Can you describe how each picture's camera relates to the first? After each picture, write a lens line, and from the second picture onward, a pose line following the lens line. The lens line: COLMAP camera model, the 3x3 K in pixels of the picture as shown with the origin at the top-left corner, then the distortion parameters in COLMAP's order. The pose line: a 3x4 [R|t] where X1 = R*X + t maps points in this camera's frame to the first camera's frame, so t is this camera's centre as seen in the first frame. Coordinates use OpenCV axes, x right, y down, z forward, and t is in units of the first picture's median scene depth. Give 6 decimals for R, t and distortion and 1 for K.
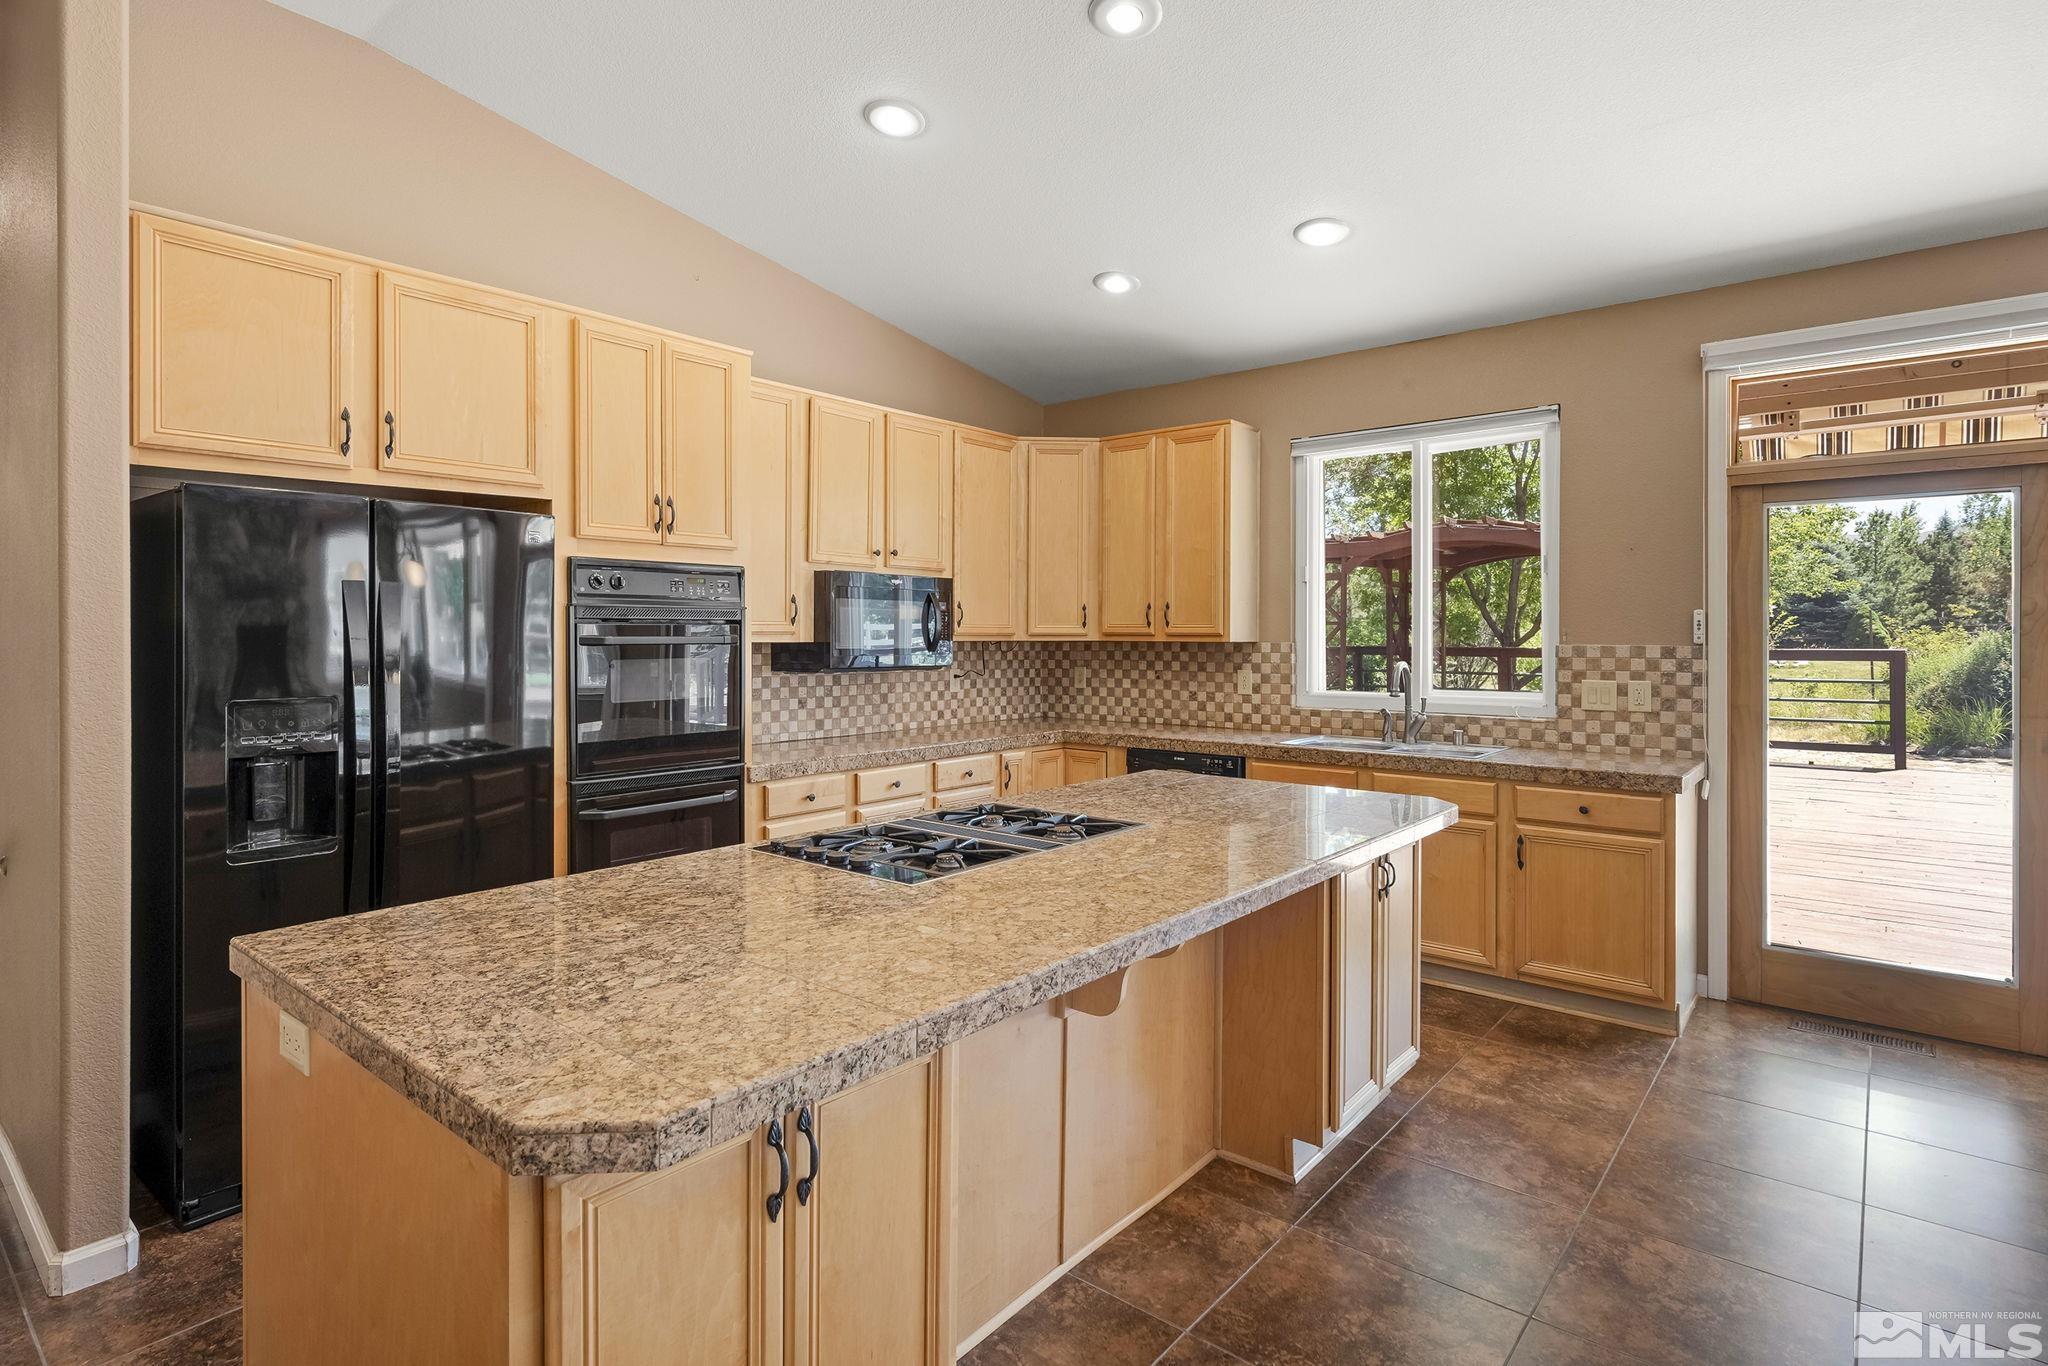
lens RADIAL K [[1051.8, 0, 984.0], [0, 1051.8, 622.3], [0, 0, 1]] dist [0.004667, -0.001492]
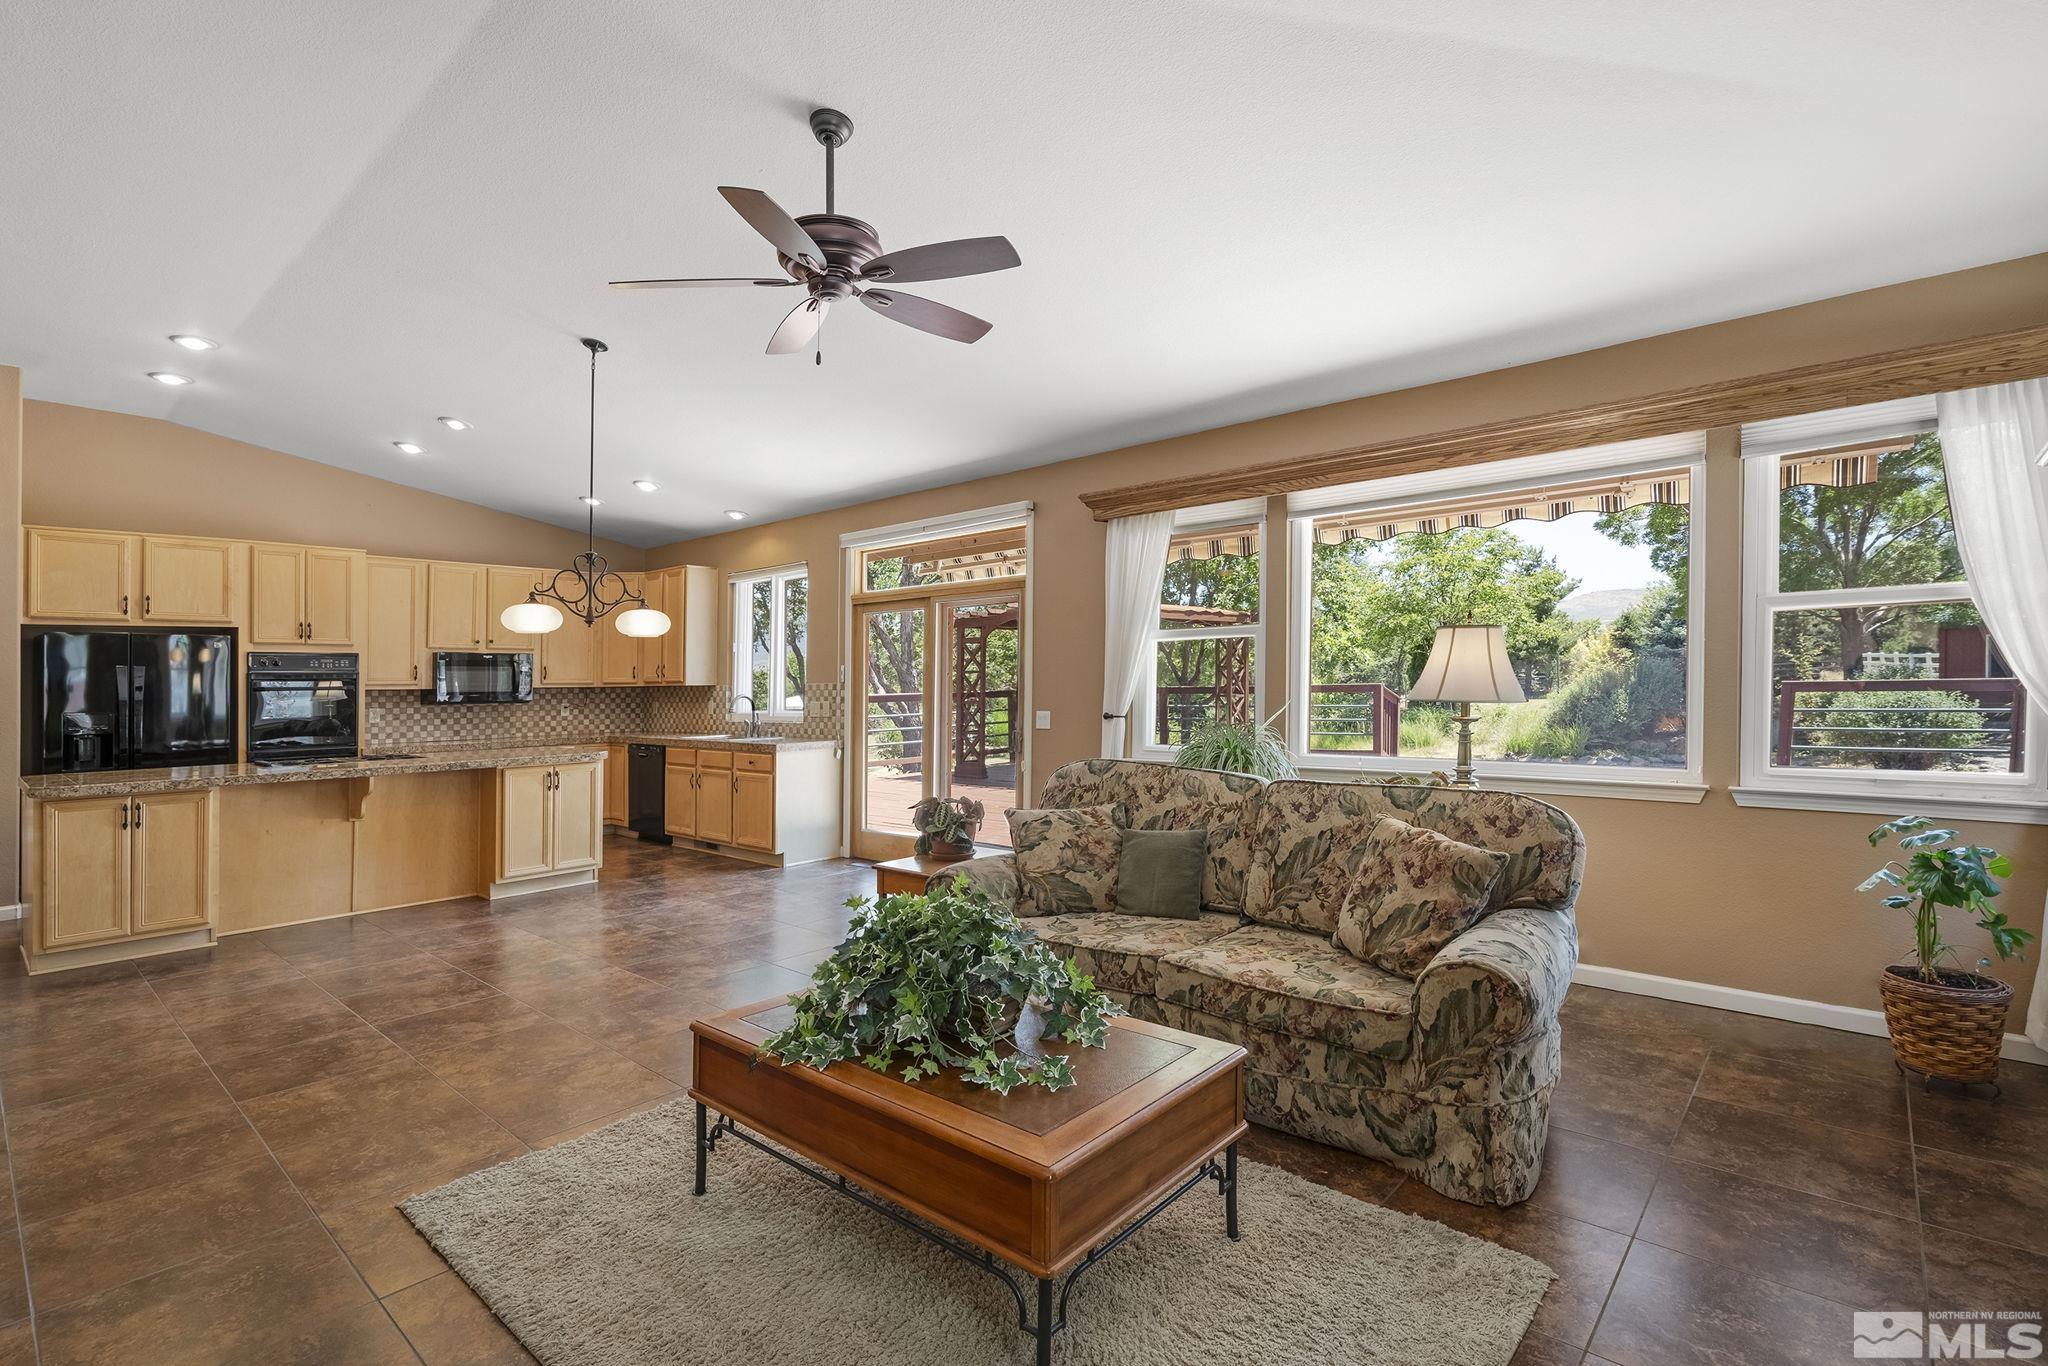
lens RADIAL K [[924.7, 0, 989.7], [0, 924.7, 683.4], [0, 0, 1]] dist [-0.006030, 0.002913]
pose [[0.999718, -0.016744, -0.016844, 0.787579], [0.016917, 0.999805, 0.010198, 0.007184], [0.016670, -0.010480, 0.999806, -0.609680]]
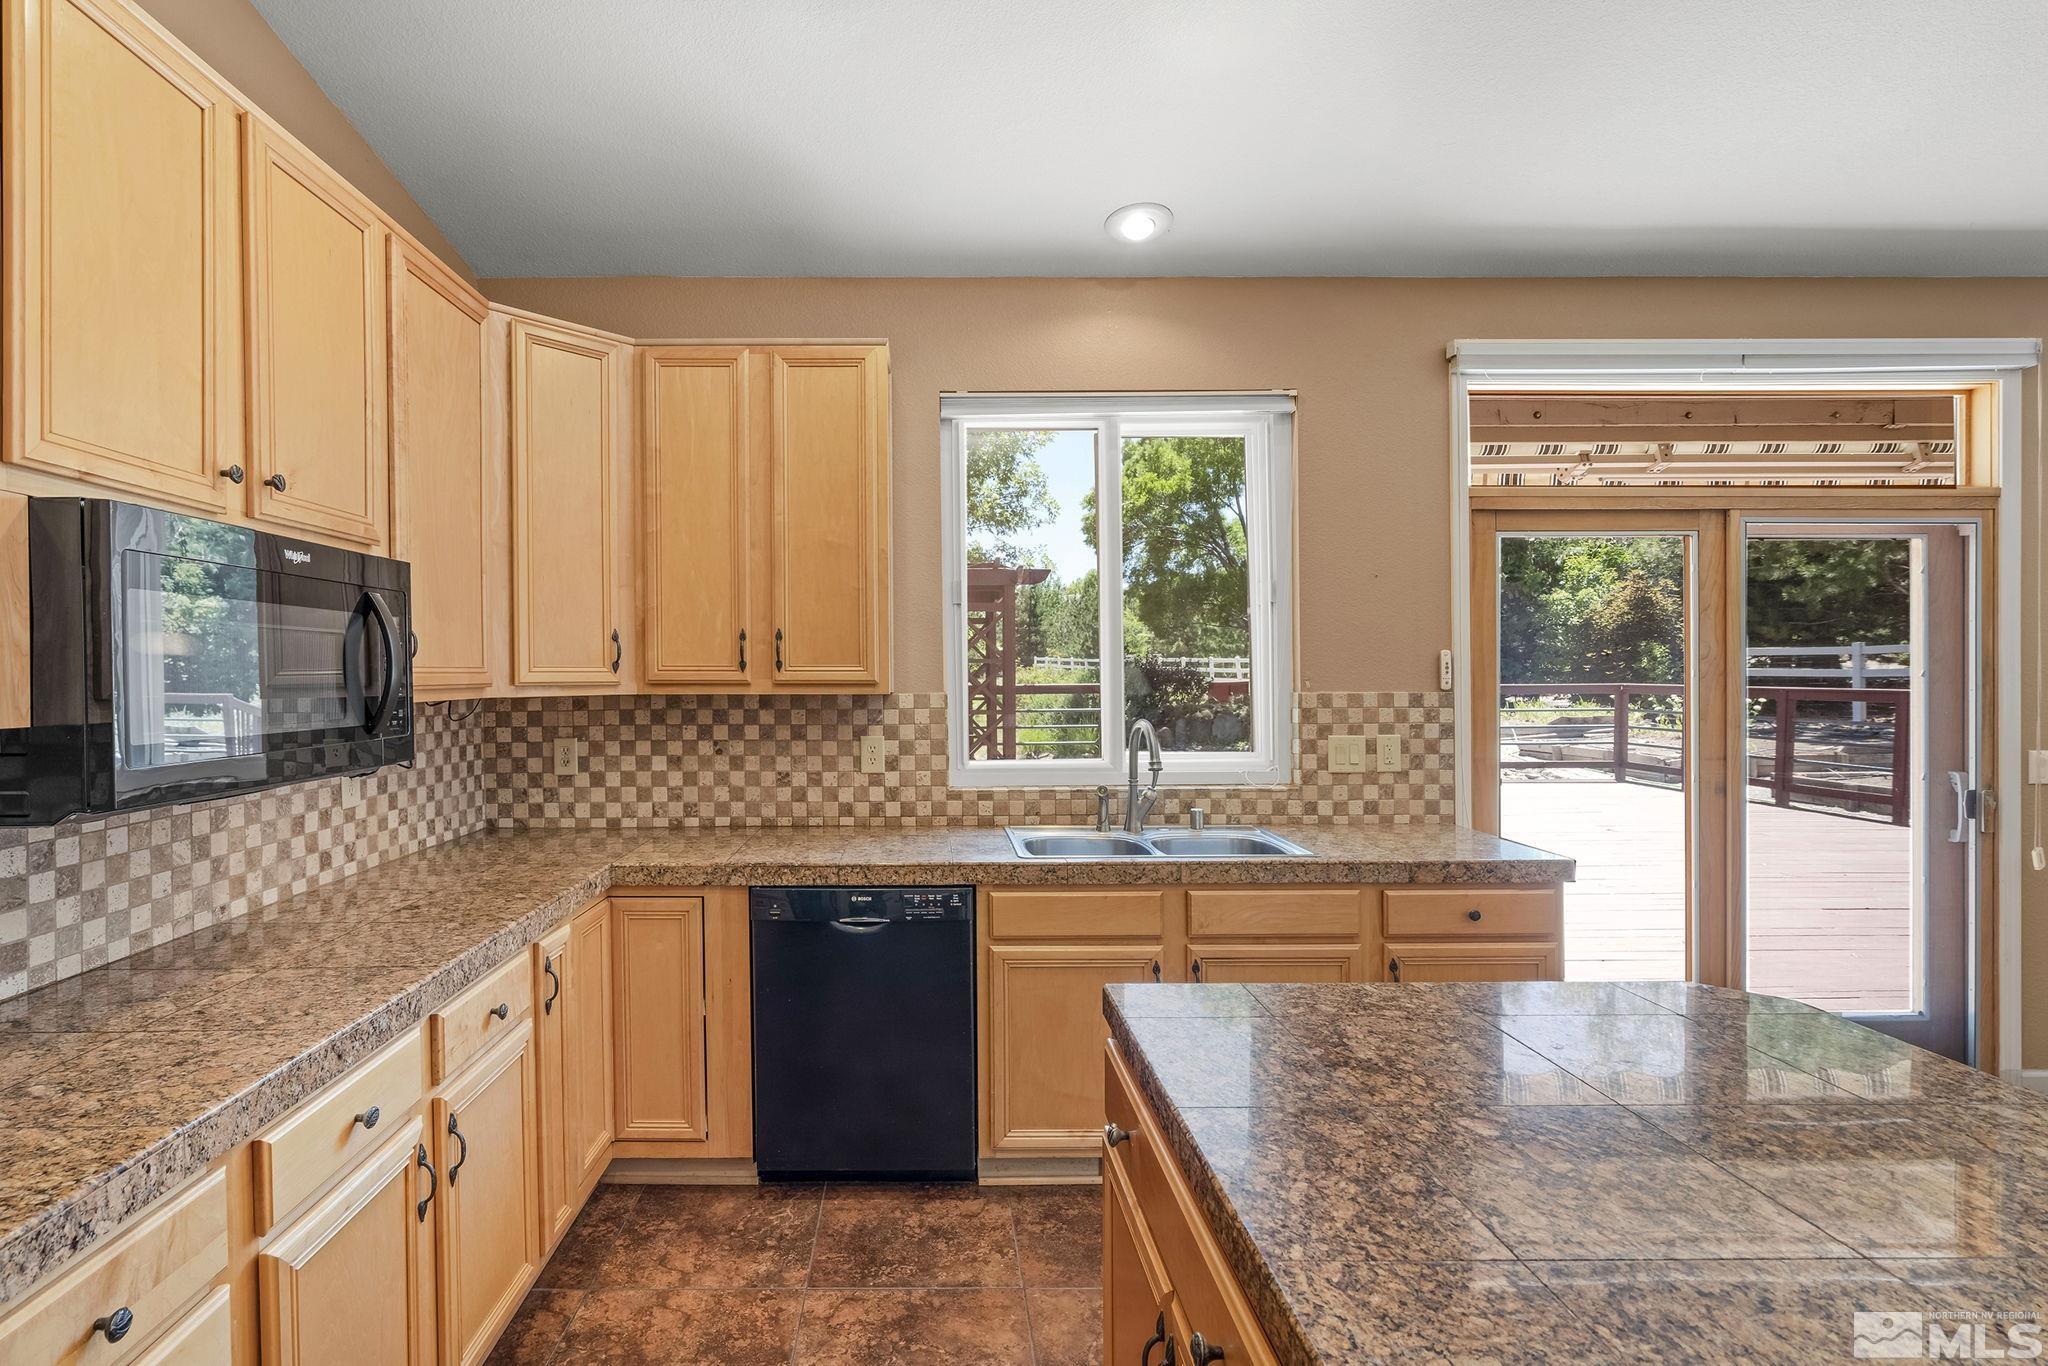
lens RADIAL K [[982.1, 0, 924.2], [0, 982.1, 685.7], [0, 0, 1]] dist [-0.007826, 0.002069]
pose [[0.757776, -0.014128, 0.652362, -0.131182], [-0.002935, 0.999682, 0.025059, -0.001224], [-0.652508, -0.020904, 0.757493, 0.535254]]
